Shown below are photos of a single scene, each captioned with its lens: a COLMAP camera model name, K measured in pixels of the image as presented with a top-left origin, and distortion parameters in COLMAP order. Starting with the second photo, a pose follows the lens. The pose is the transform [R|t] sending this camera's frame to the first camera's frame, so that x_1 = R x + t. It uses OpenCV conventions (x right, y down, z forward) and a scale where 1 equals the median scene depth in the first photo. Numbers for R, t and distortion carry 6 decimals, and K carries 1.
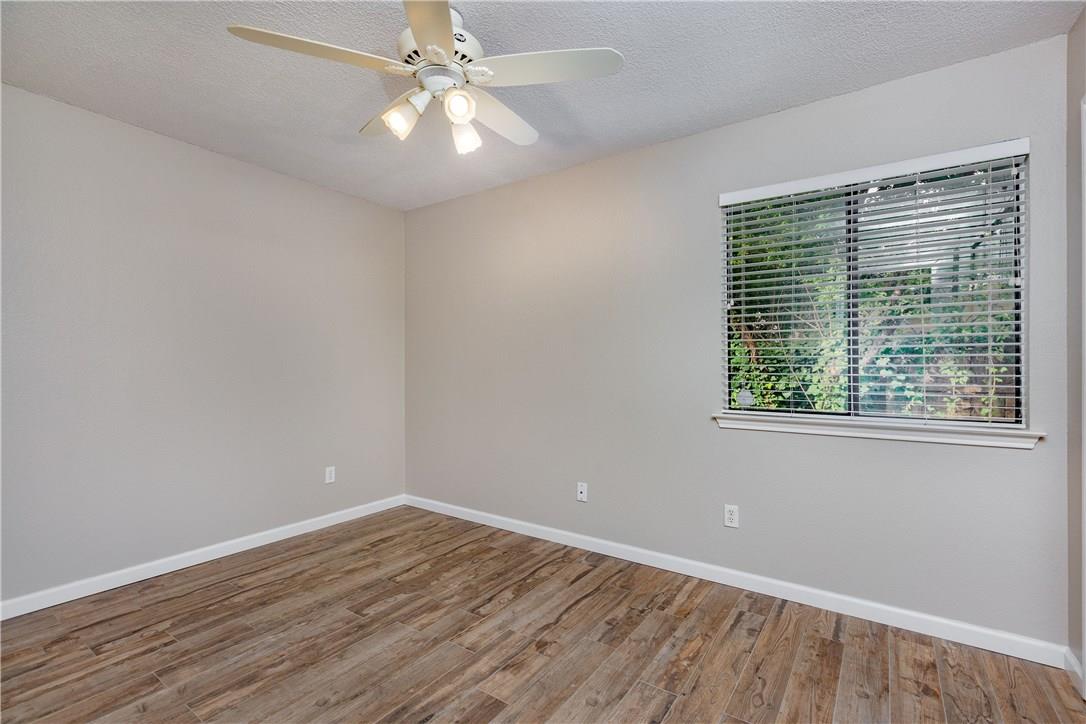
lens RADIAL K [[486.5, 0, 549.3], [0, 486.5, 360.0], [0, 0, 1]] dist [0.000352, -0.000600]
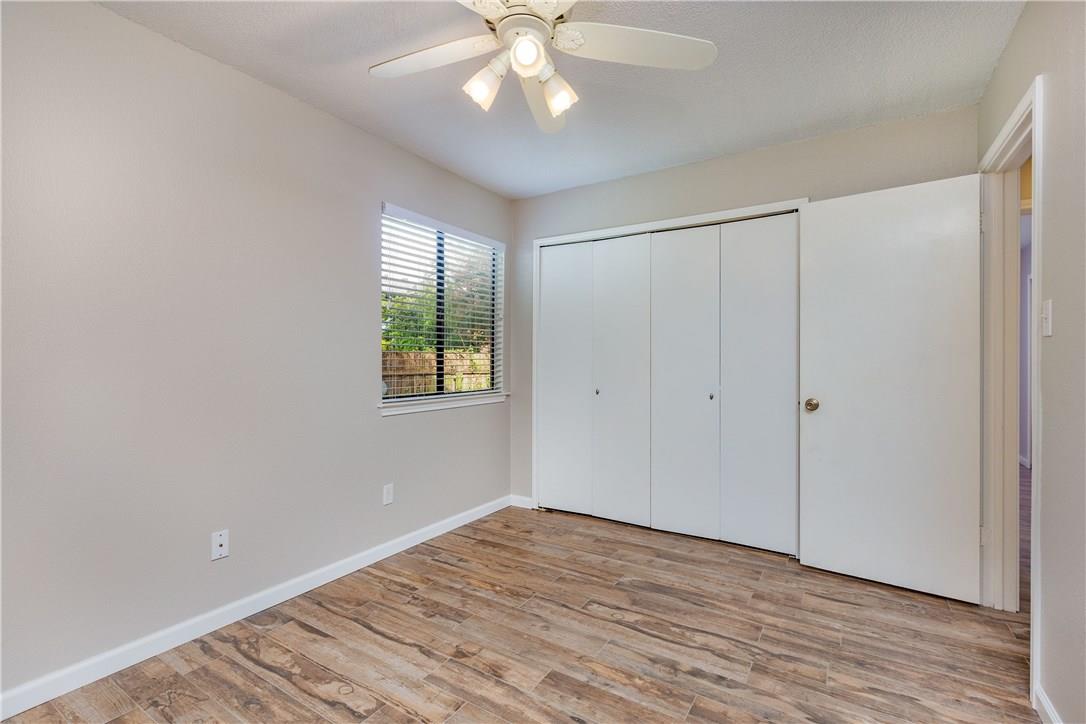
lens RADIAL K [[486.5, 0, 549.3], [0, 486.5, 360.0], [0, 0, 1]] dist [0.000352, -0.000600]
pose [[-0.043736, -0.001102, 0.999043, -0.851838], [-0.011929, 0.999929, 0.000581, 0.008585], [-0.998972, -0.011892, -0.043746, 0.770368]]
